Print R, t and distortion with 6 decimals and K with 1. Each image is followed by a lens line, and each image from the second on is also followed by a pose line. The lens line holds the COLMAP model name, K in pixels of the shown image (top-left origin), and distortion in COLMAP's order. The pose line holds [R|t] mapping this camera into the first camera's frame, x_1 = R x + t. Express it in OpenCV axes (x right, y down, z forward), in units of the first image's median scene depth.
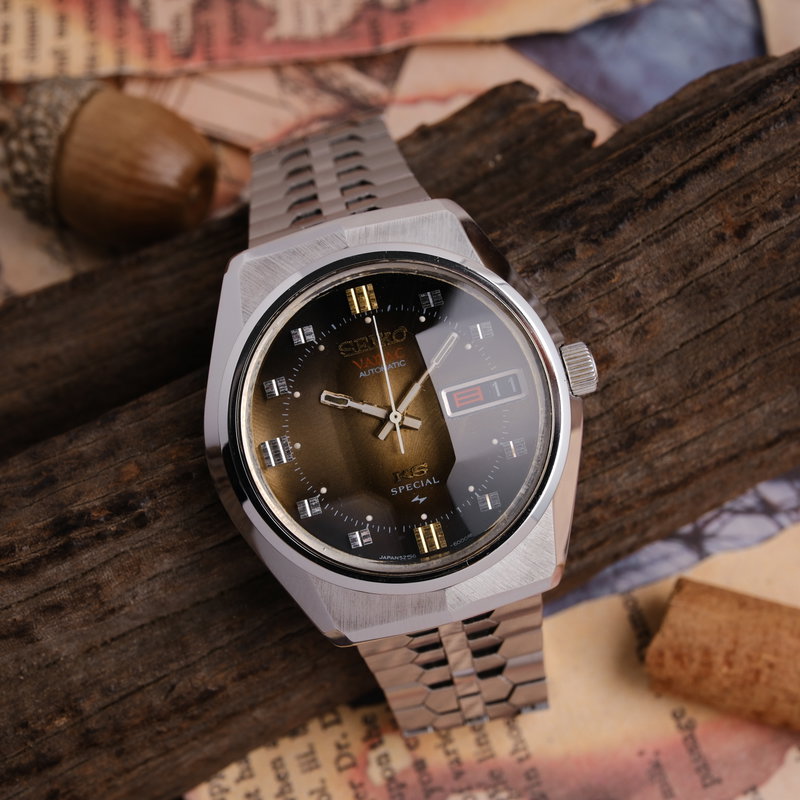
lens RADIAL K [[1553.6, 0, 400.0], [0, 1553.6, 400.0], [0, 0, 1]] dist [0.022378, 0.191790]
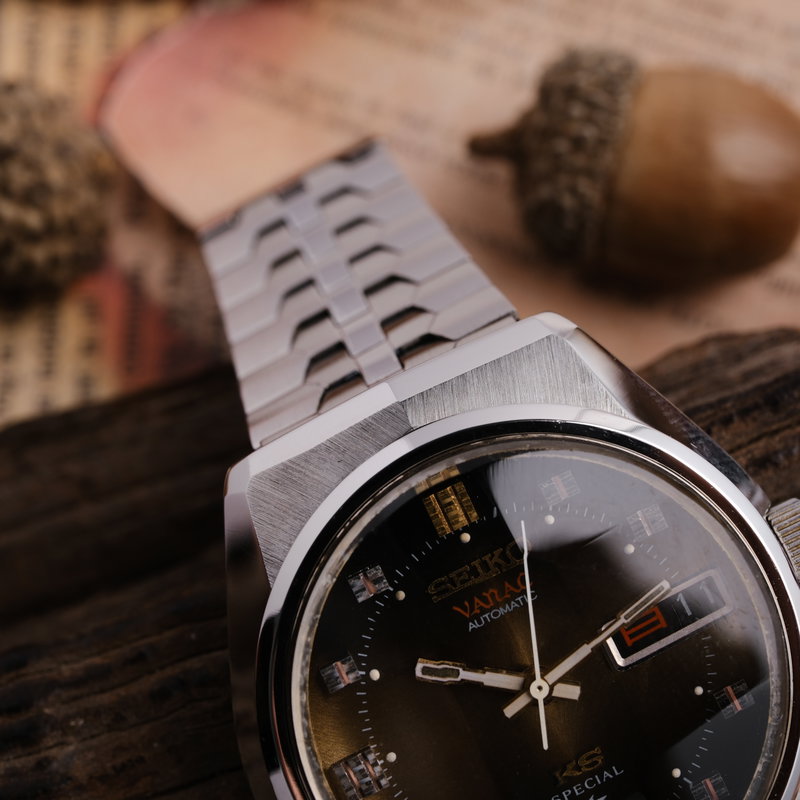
lens RADIAL K [[1553.6, 0, 400.0], [0, 1553.6, 400.0], [0, 0, 1]] dist [0.022378, 0.191790]
pose [[0.983590, -0.180399, -0.002555, -0.034938], [0.180332, 0.982592, 0.044646, -0.139044], [-0.005544, -0.044374, 0.999000, 0.378313]]
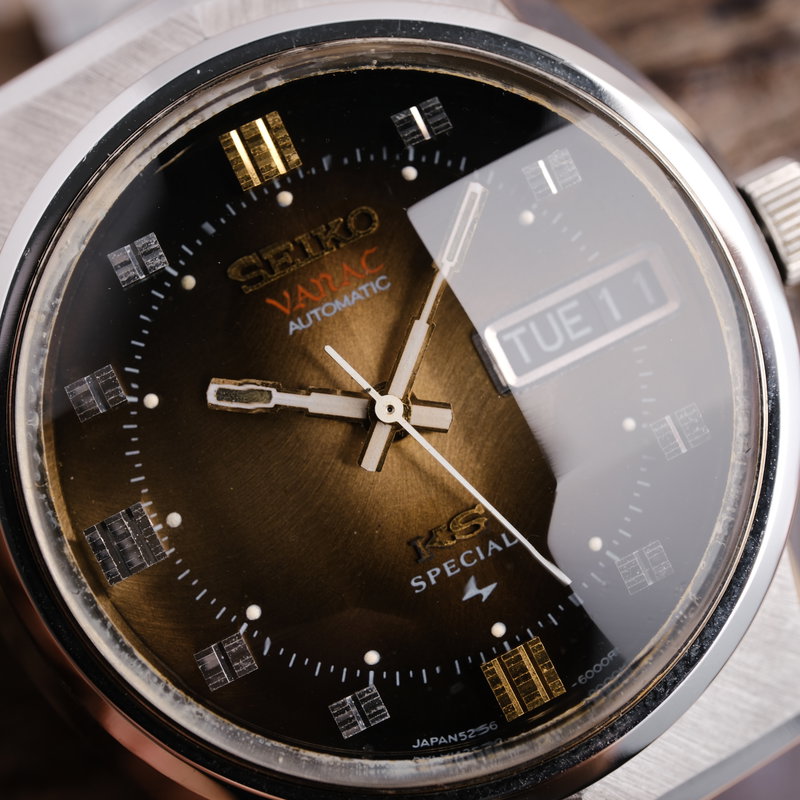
lens RADIAL K [[1553.6, 0, 400.0], [0, 1553.6, 400.0], [0, 0, 1]] dist [0.022378, 0.191790]
pose [[0.983163, -0.182733, 0.000307, 0.000324], [0.182733, 0.983159, -0.002581, 0.009764], [0.000170, 0.002594, 0.999997, 0.575427]]
